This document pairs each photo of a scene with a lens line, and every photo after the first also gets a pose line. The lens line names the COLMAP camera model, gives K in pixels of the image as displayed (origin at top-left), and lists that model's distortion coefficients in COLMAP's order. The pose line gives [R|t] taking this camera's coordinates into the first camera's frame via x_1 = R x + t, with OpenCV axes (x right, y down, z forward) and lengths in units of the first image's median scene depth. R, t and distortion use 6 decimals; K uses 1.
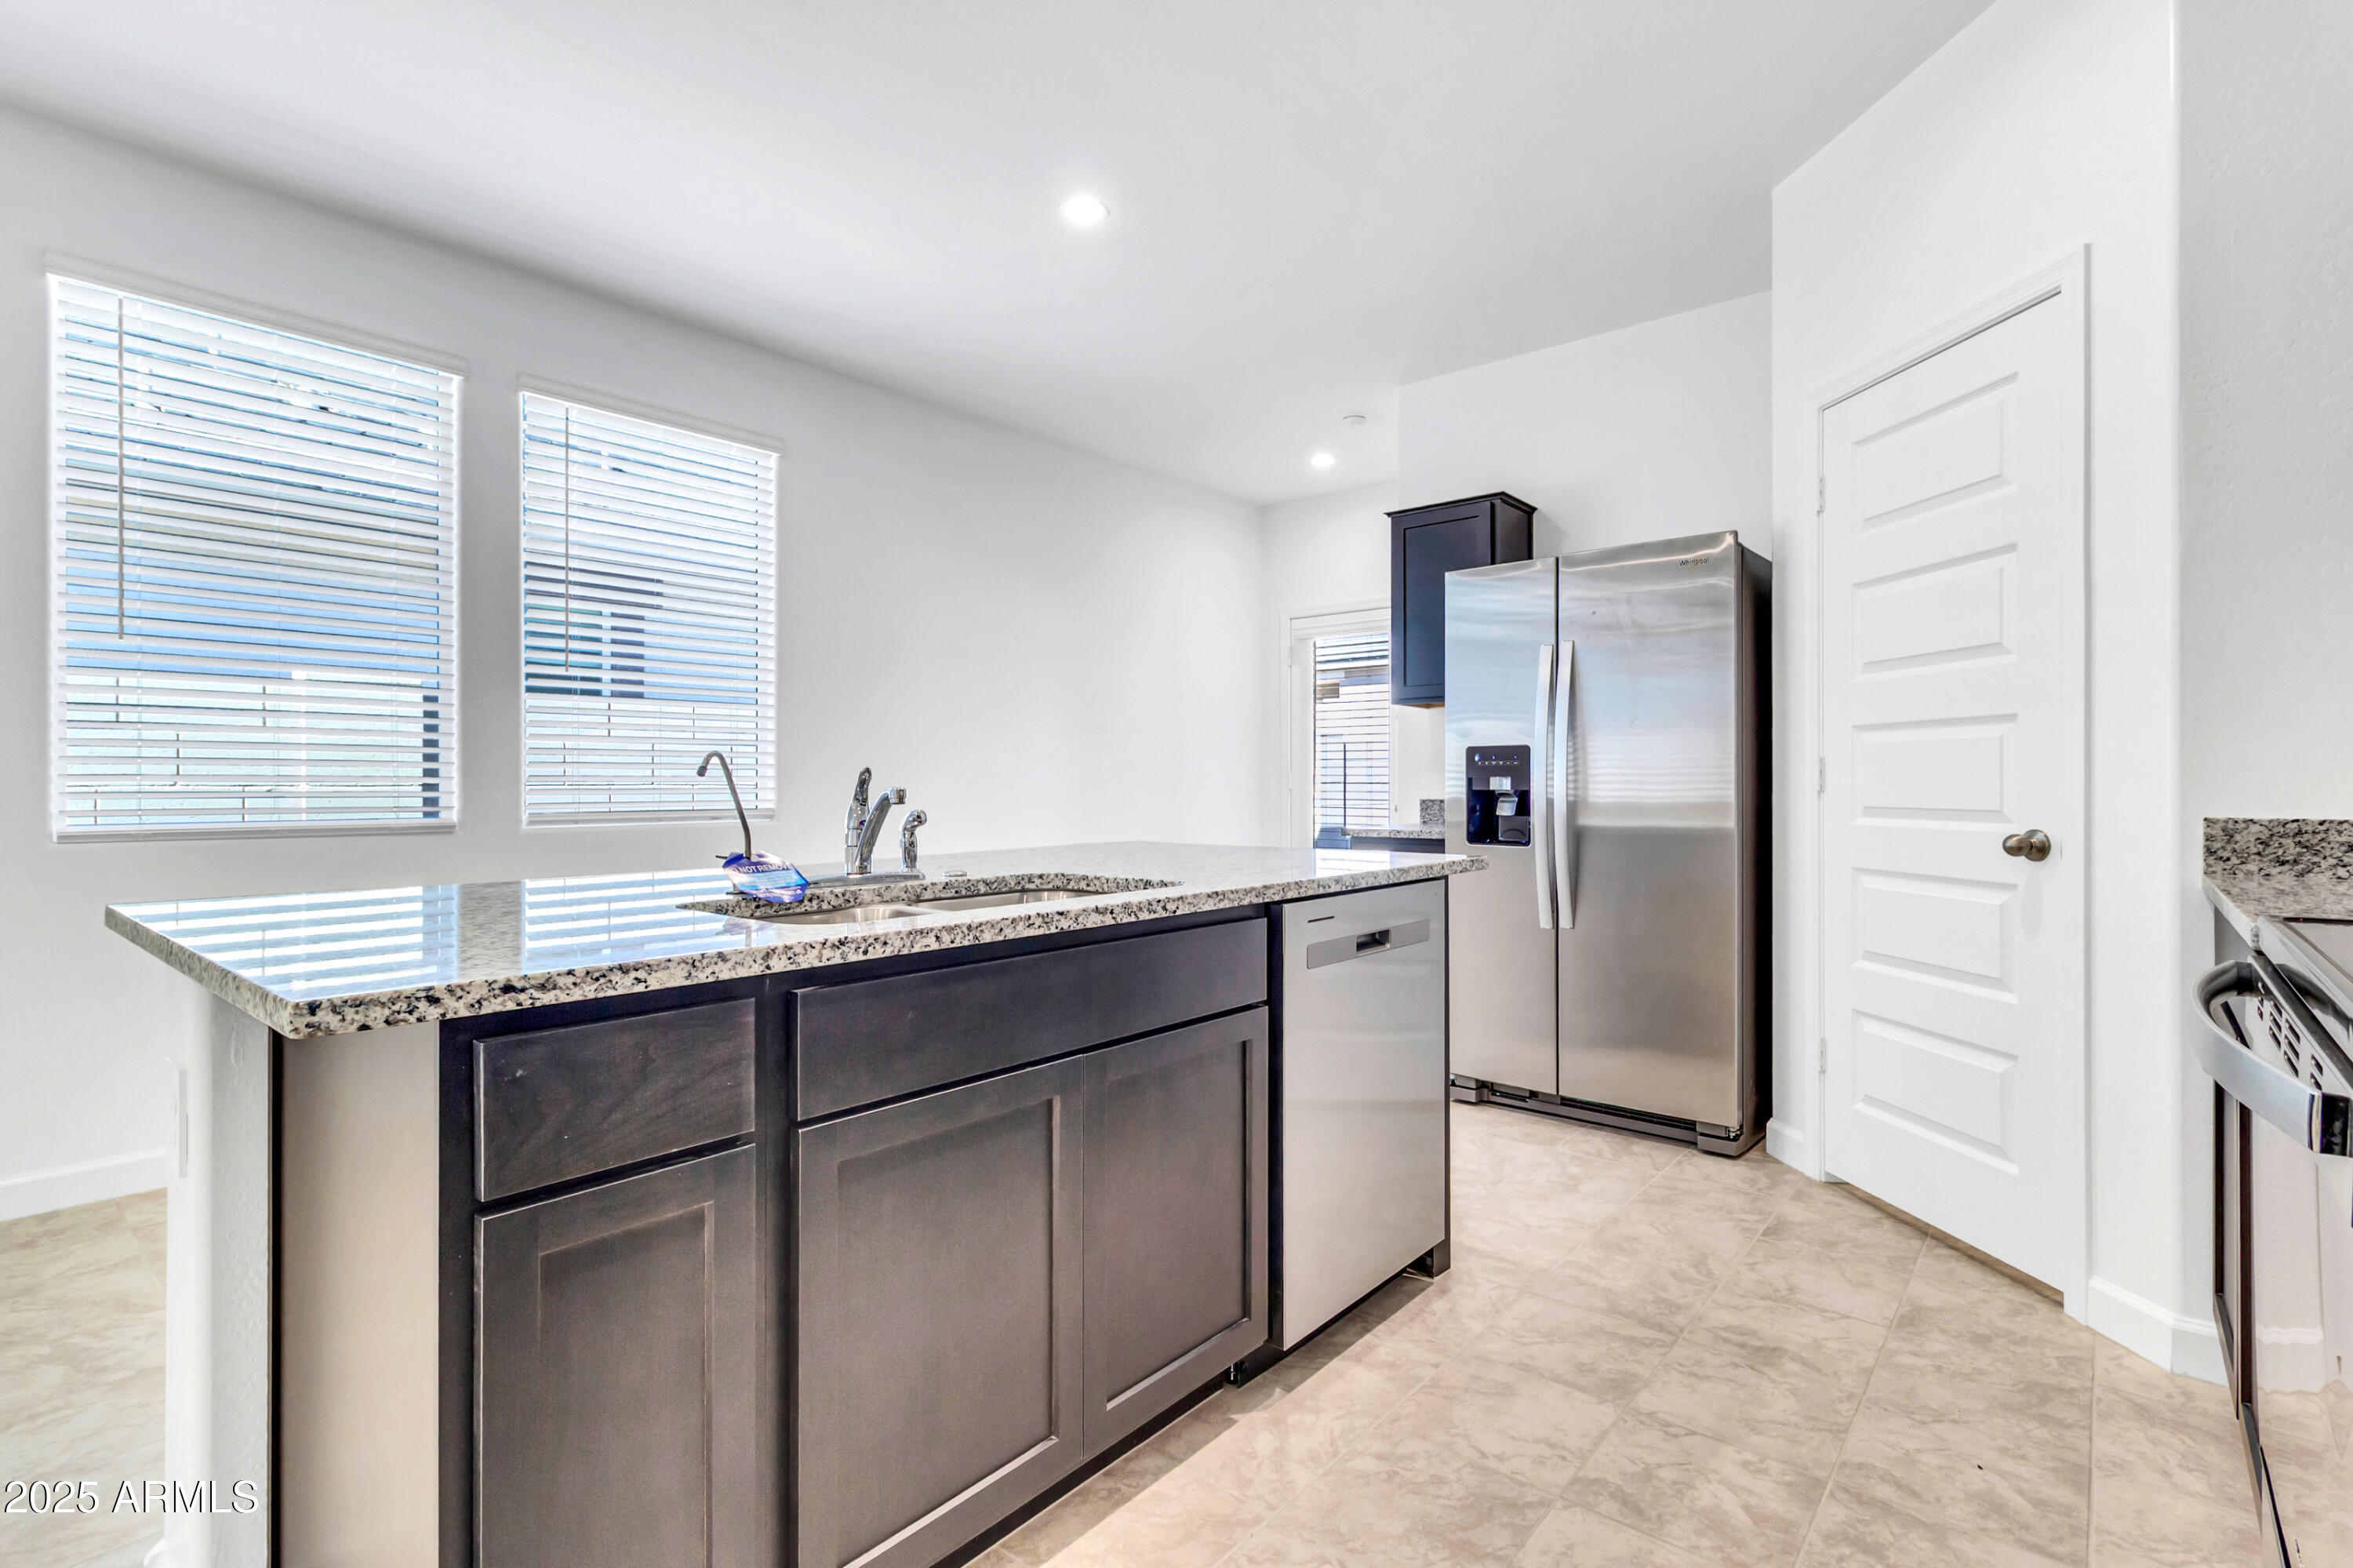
lens RADIAL K [[1095.5, 0, 1187.6], [0, 1095.5, 786.0], [0, 0, 1]] dist [0.005754, -0.001379]
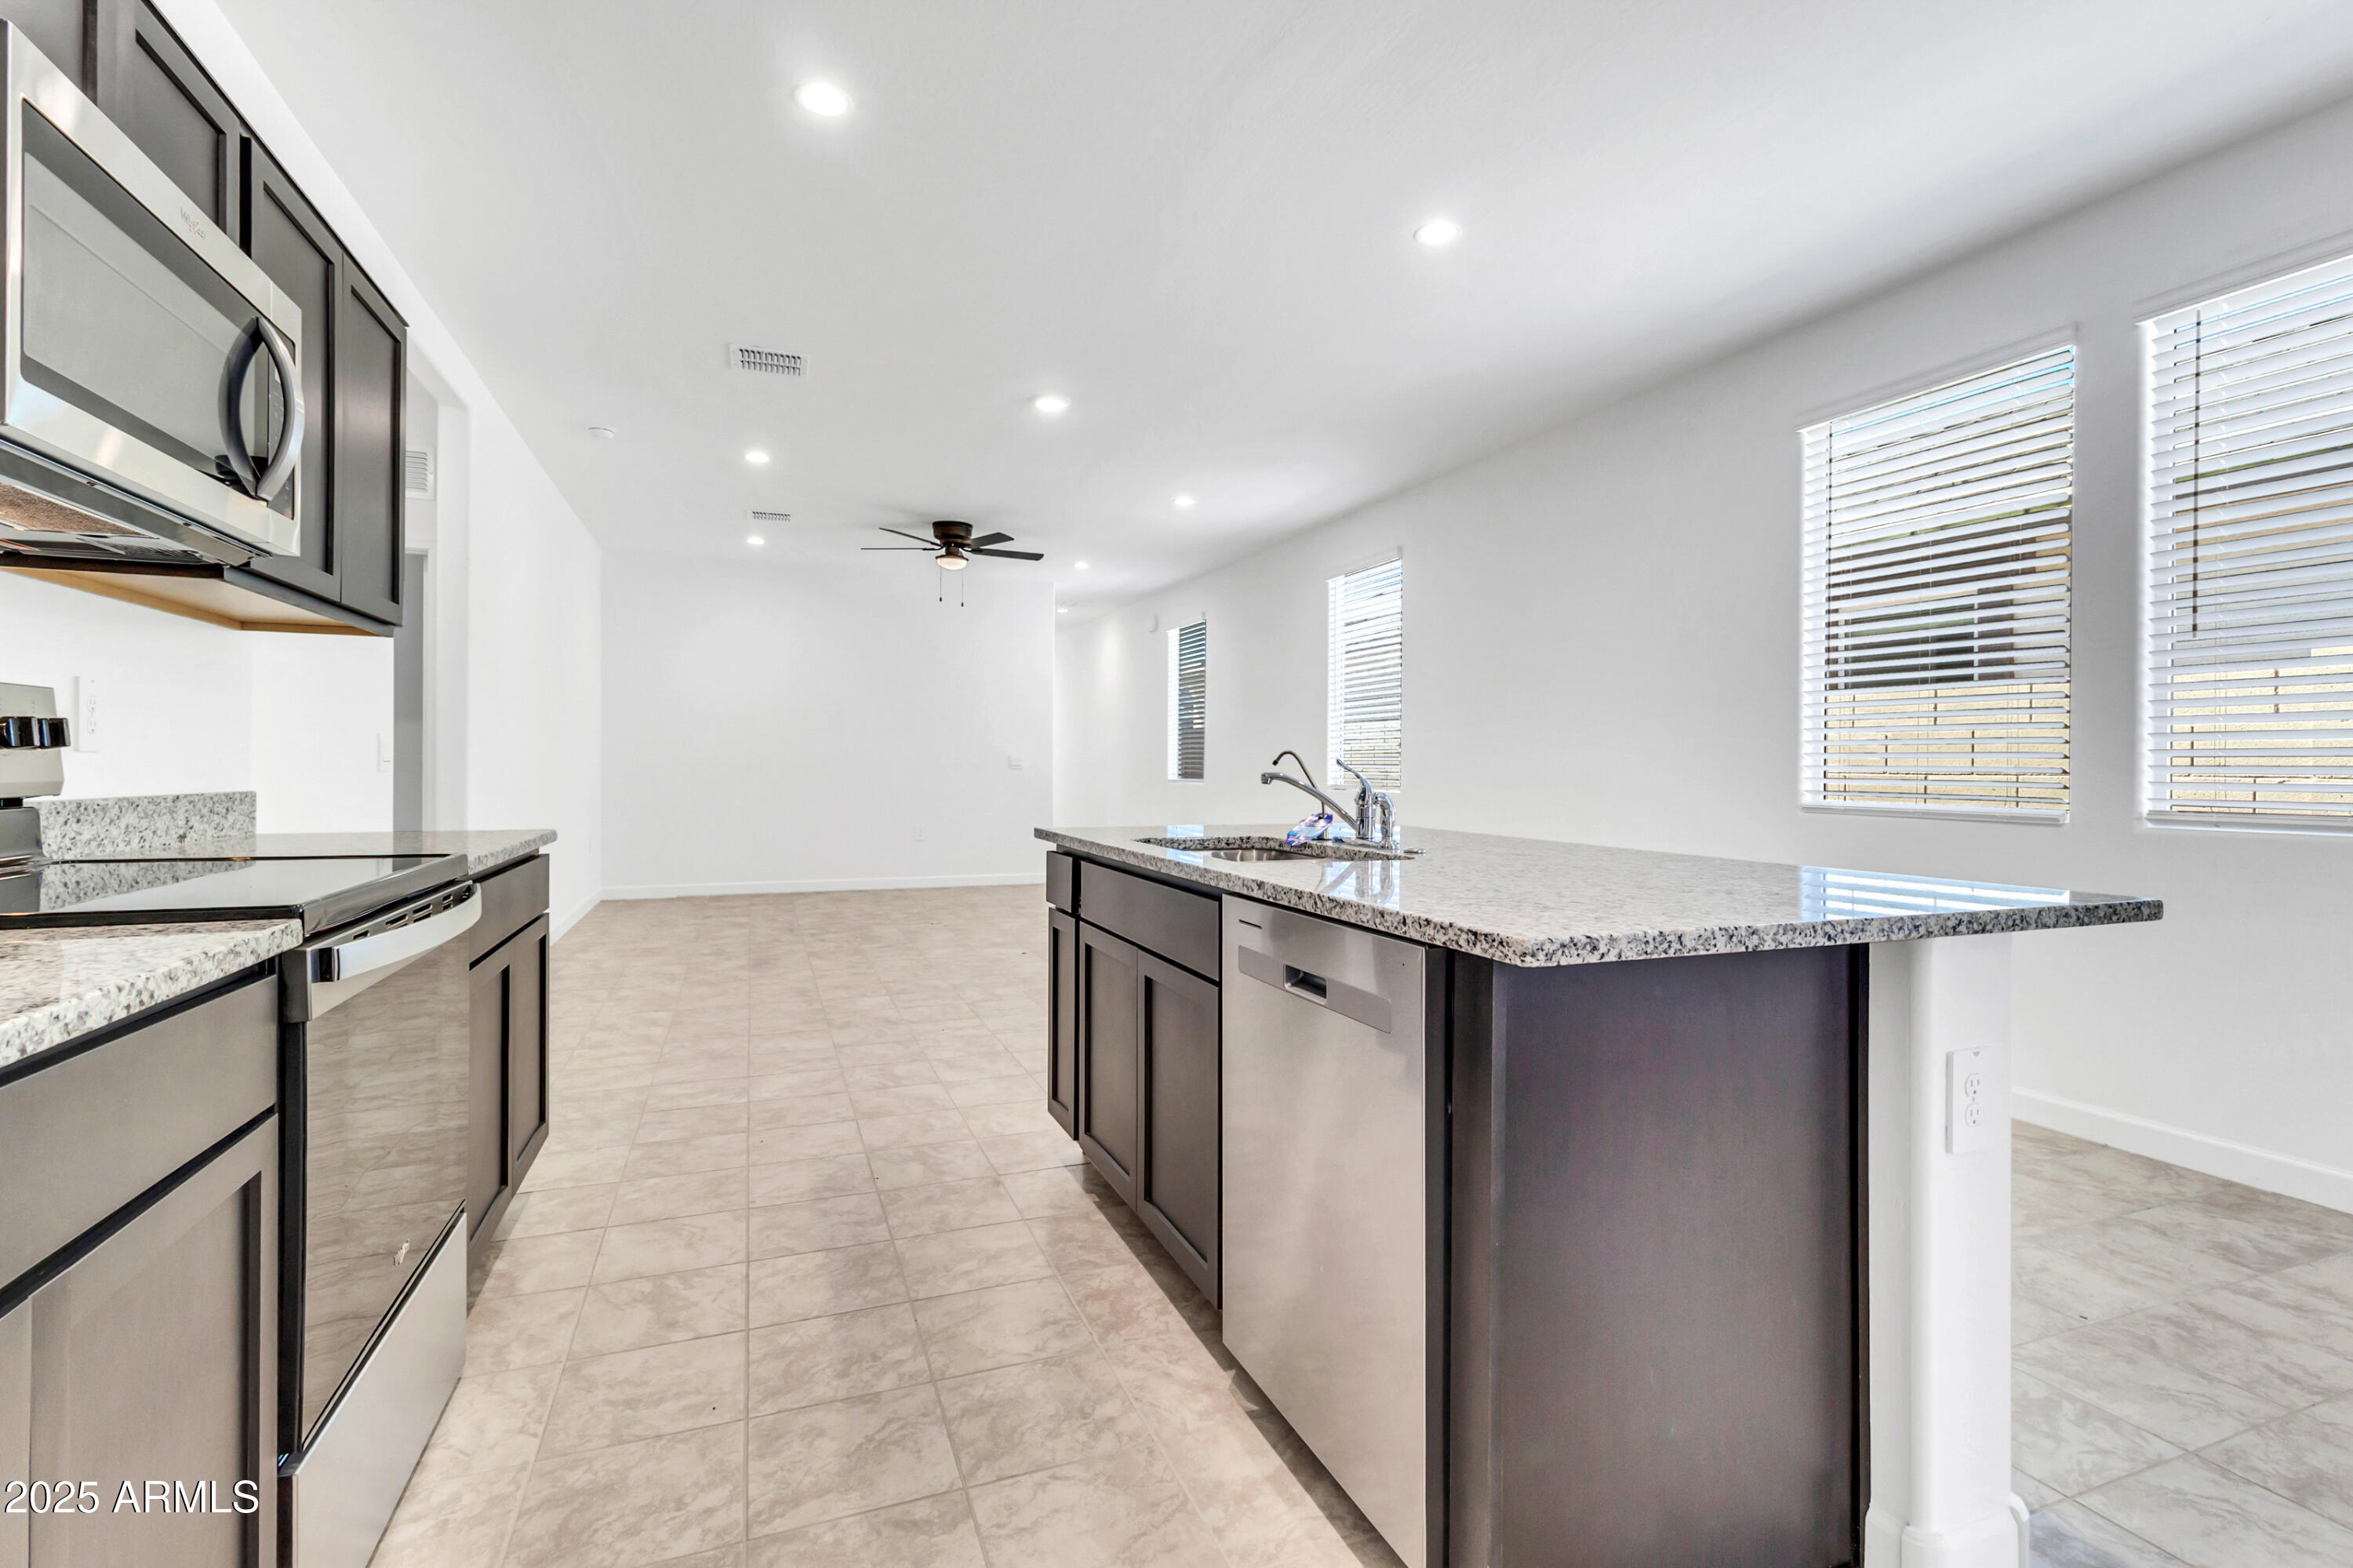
lens RADIAL K [[1095.5, 0, 1194.4], [0, 1095.5, 765.1], [0, 0, 1]] dist [0.005754, -0.001379]
pose [[-0.468982, -0.000254, -0.883208, 0.777783], [-0.008790, 0.999952, 0.004380, -0.011281], [0.883164, 0.009817, -0.468961, 1.141163]]
